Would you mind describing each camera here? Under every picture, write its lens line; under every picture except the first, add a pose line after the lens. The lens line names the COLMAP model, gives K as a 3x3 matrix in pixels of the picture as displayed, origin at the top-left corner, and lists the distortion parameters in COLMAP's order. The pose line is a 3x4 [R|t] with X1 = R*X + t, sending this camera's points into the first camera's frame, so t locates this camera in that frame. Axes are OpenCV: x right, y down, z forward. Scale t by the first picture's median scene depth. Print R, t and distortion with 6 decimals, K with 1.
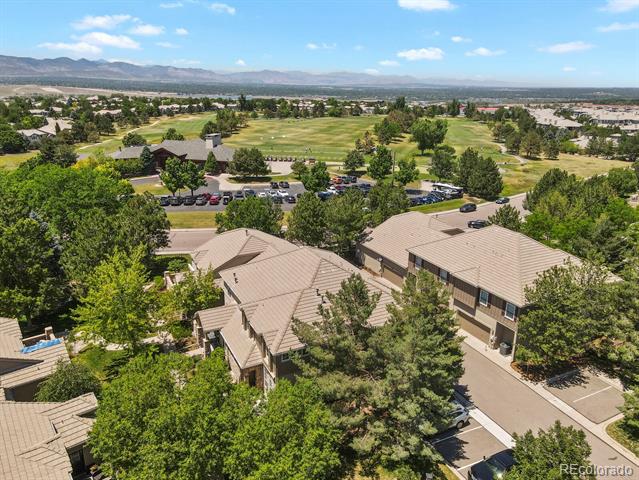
lens RADIAL K [[464.5, 0, 320.5], [0, 464.5, 239.2], [0, 0, 1]] dist [0.048728, 0.021953]
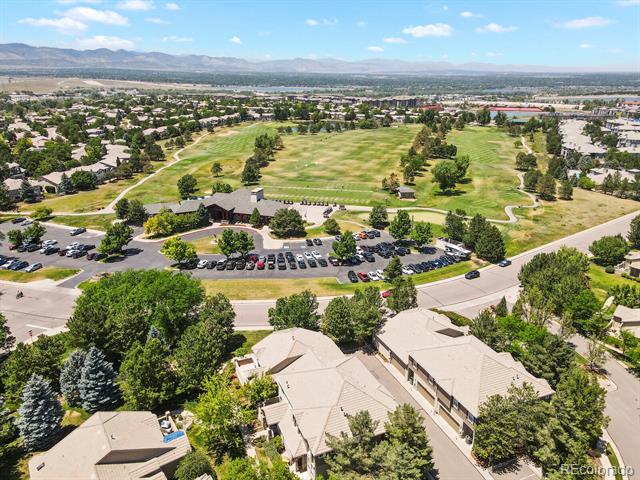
lens RADIAL K [[465.2, 0, 320.7], [0, 465.2, 242.2], [0, 0, 1]] dist [0.048728, 0.021953]
pose [[0.997845, 0.014692, -0.063955, 0.004958], [-0.012674, 0.999412, 0.031849, -0.142889], [0.064386, -0.030970, 0.997444, -0.163467]]
